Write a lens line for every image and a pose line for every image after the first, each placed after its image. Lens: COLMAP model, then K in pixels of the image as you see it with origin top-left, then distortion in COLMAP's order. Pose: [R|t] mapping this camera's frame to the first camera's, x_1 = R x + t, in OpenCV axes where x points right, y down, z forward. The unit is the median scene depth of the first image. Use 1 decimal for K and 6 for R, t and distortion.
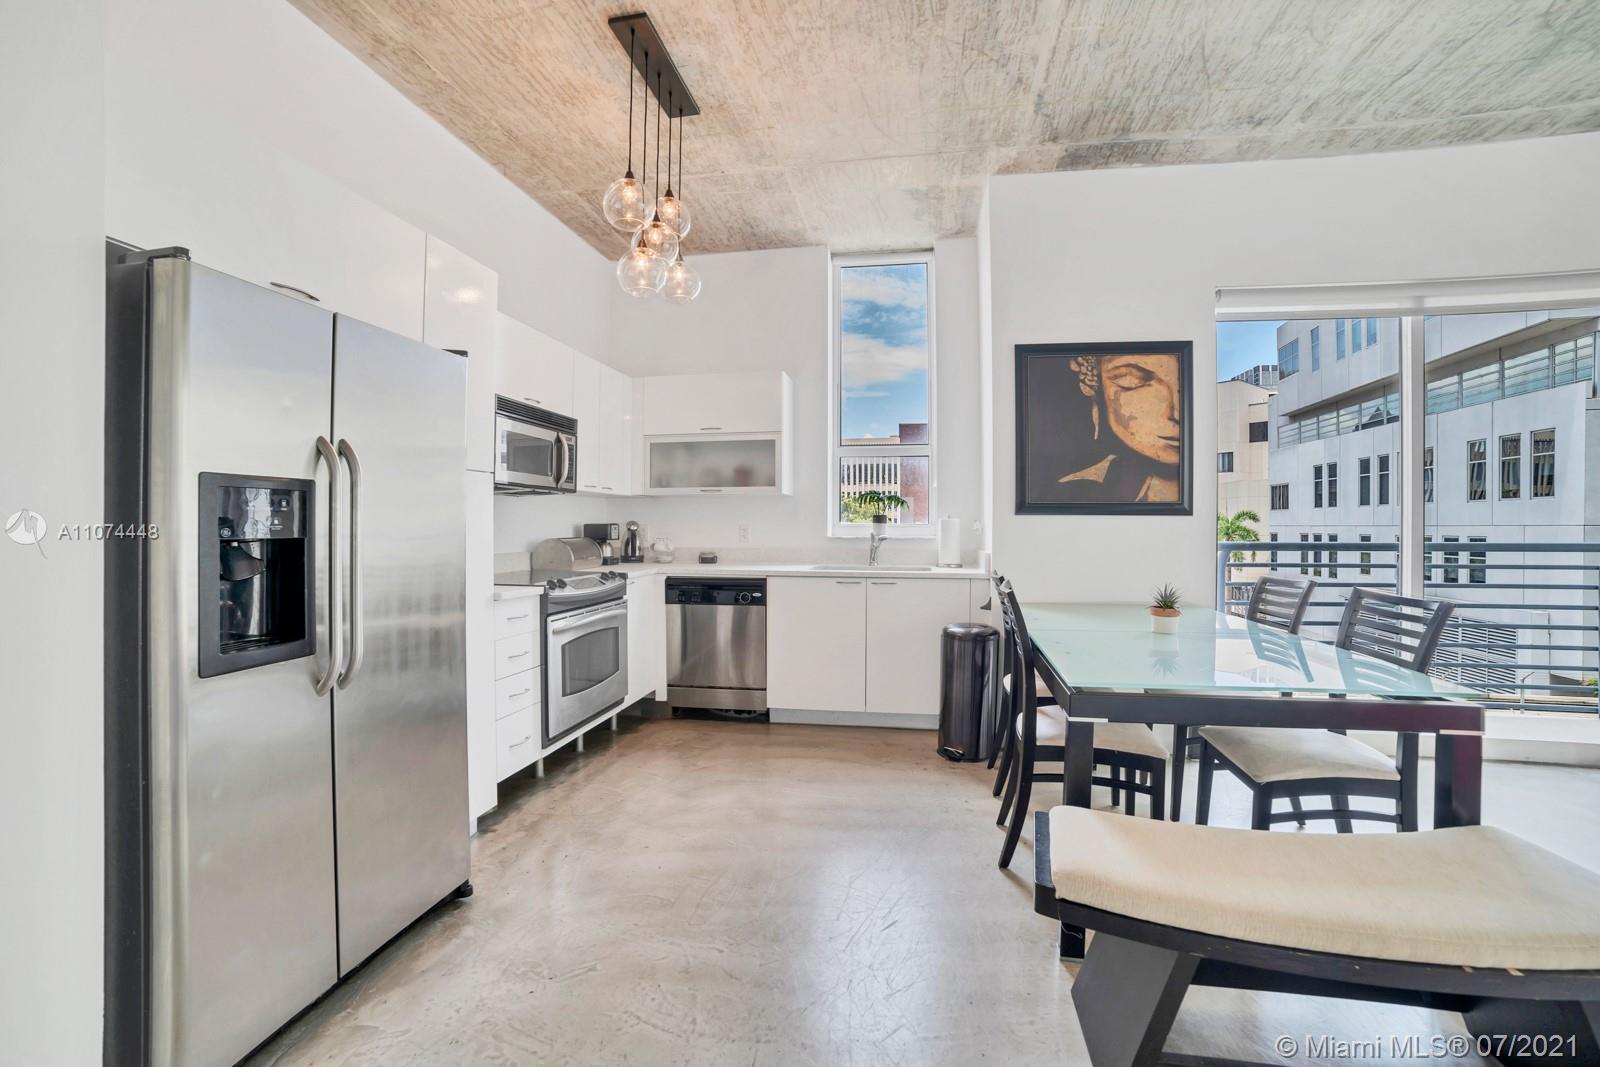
lens RADIAL K [[699.0, 0, 811.7], [0, 699.0, 529.1], [0, 0, 1]] dist [-0.084128, 0.040586]
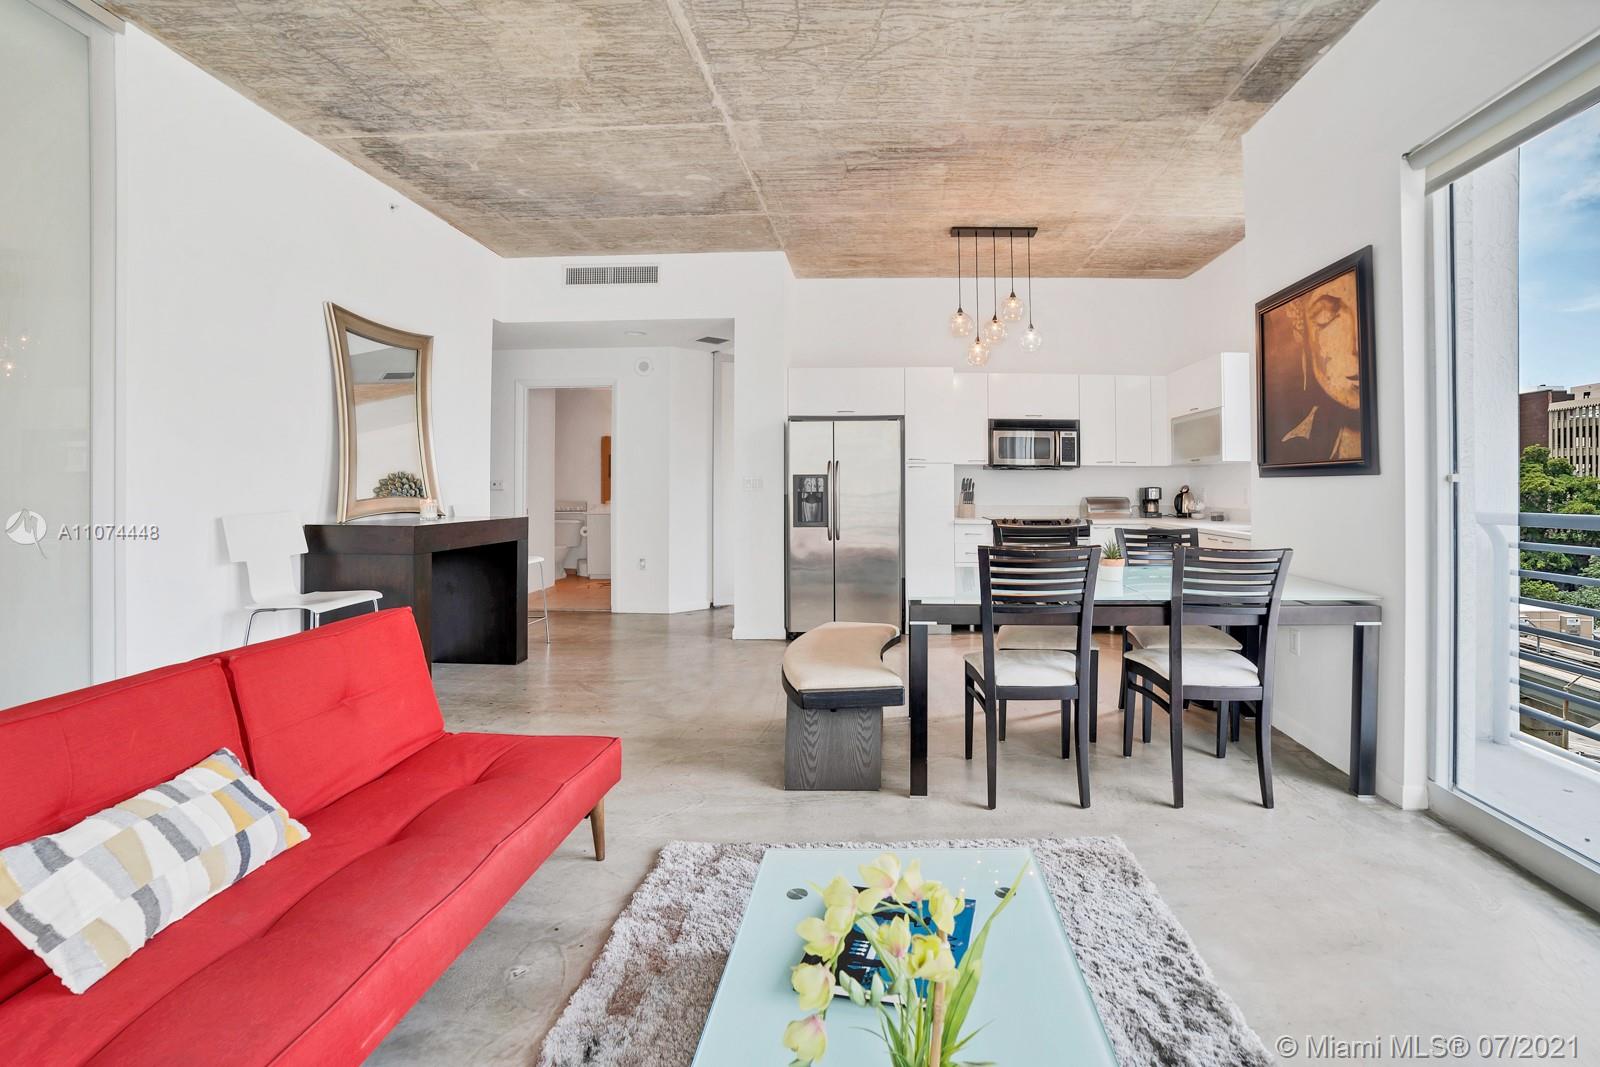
lens RADIAL K [[688.4, 0, 874.5], [0, 688.4, 488.6], [0, 0, 1]] dist [0.000467, 0.000429]
pose [[0.143982, 0.001072, -0.989580, 1.226260], [-0.004092, 0.999992, 0.000488, -0.002972], [0.989572, 0.003979, 0.143985, 0.336894]]
